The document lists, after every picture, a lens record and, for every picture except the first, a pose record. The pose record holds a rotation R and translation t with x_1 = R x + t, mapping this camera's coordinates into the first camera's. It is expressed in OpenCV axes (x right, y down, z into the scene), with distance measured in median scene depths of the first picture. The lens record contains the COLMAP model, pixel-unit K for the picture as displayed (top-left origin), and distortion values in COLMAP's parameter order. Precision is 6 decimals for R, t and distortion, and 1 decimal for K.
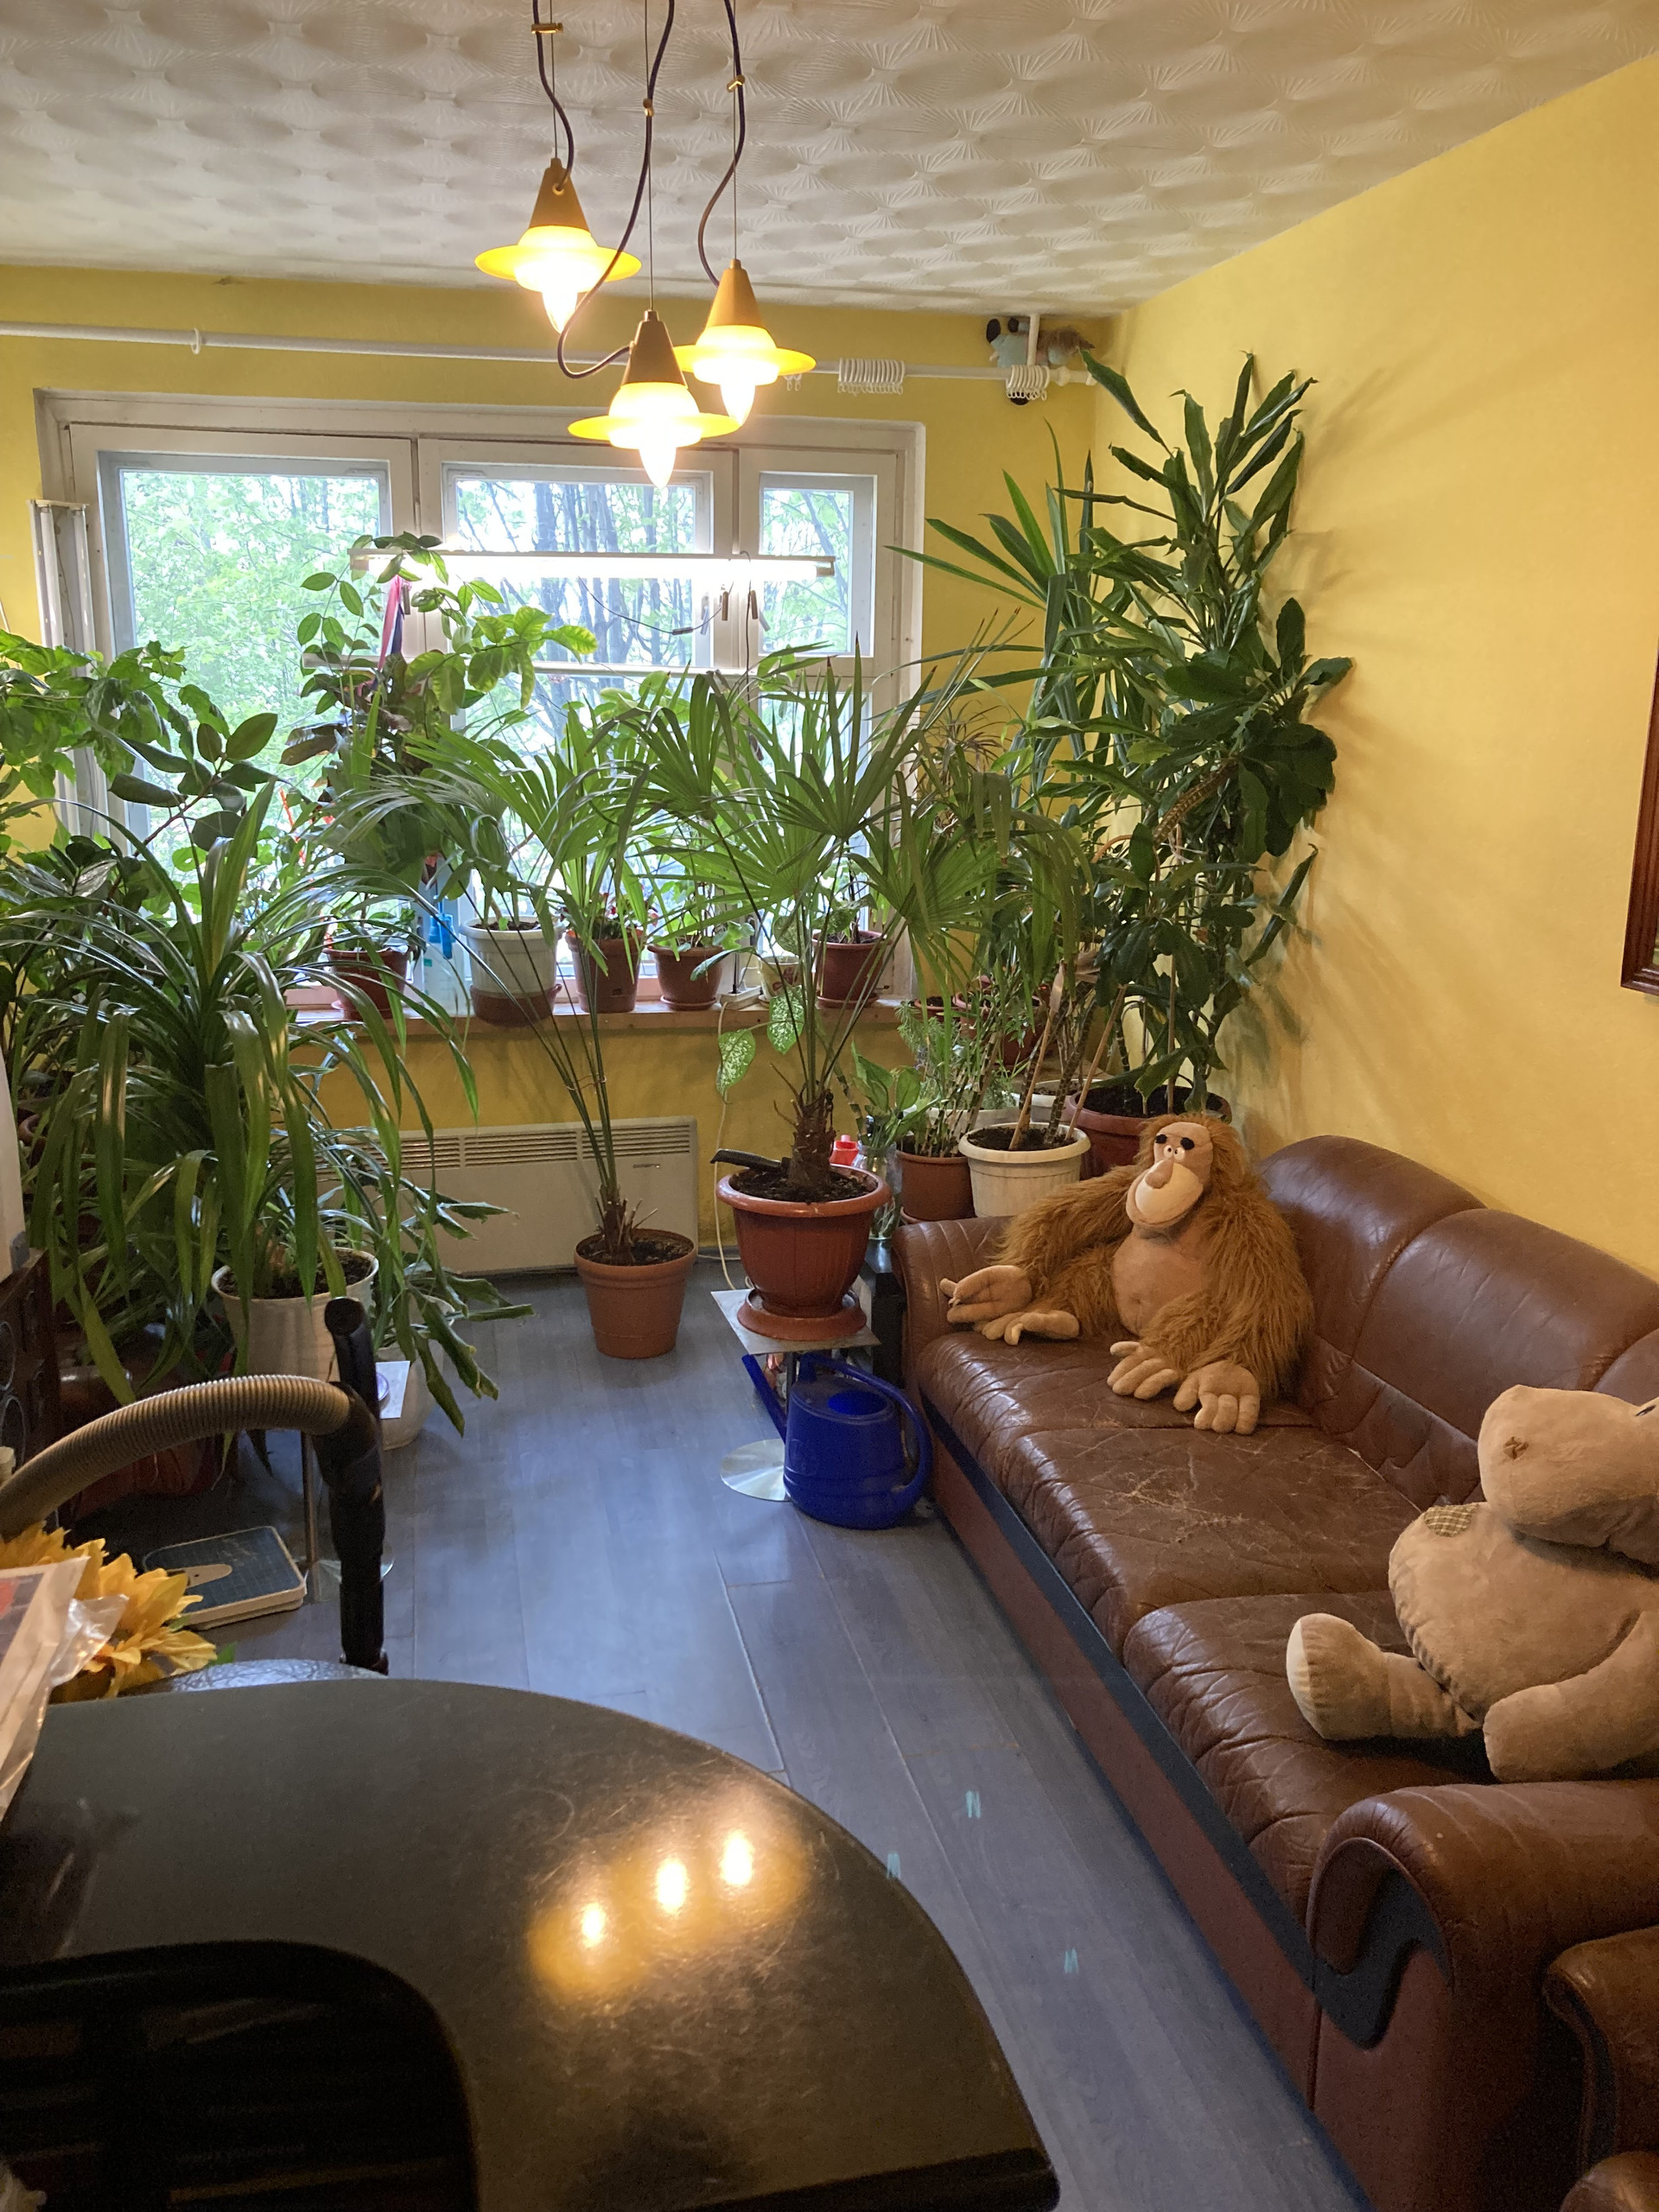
lens RADIAL K [[1674.5, 0, 829.5], [0, 1674.5, 1106.0], [0, 0, 1]] dist [0.004753, -0.000496]
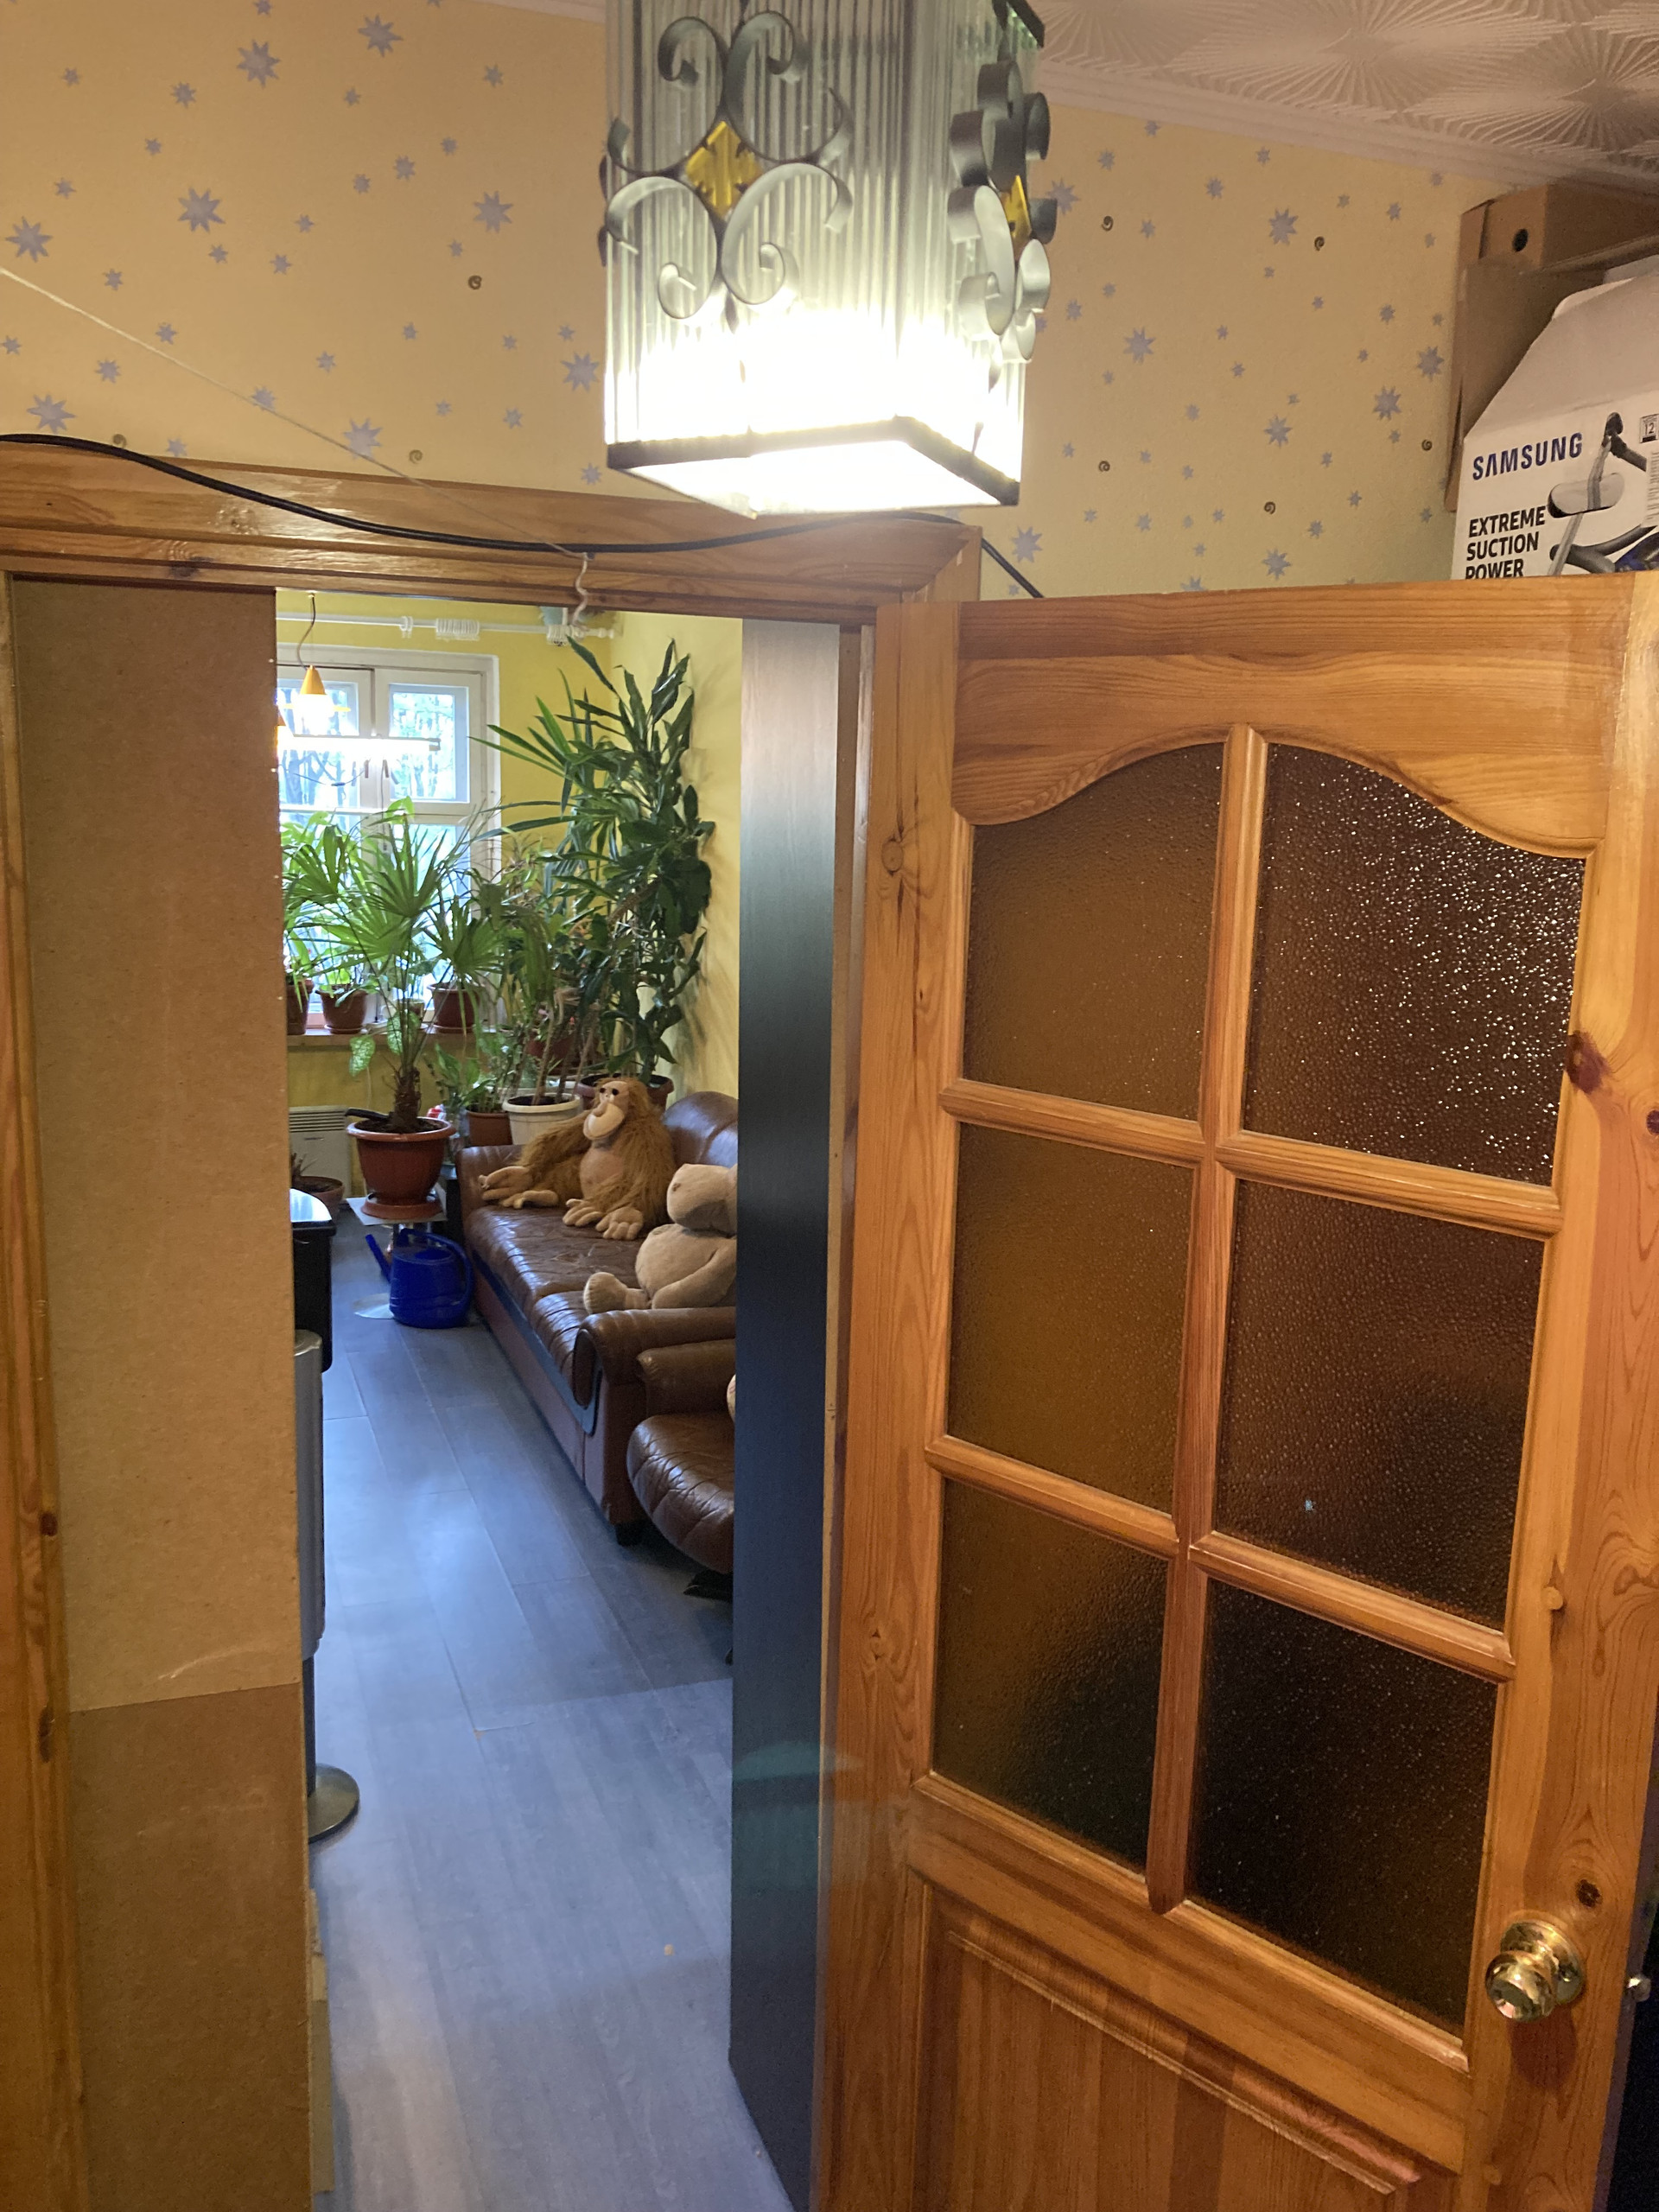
lens RADIAL K [[1783.1, 0, 829.5], [0, 1783.1, 1106.0], [0, 0, 1]] dist [0.120989, -0.001028]
pose [[0.991668, -0.008015, 0.128569, 0.180259], [0.016072, 0.997962, -0.061755, 0.146132], [-0.127812, 0.063306, 0.989776, -0.838622]]
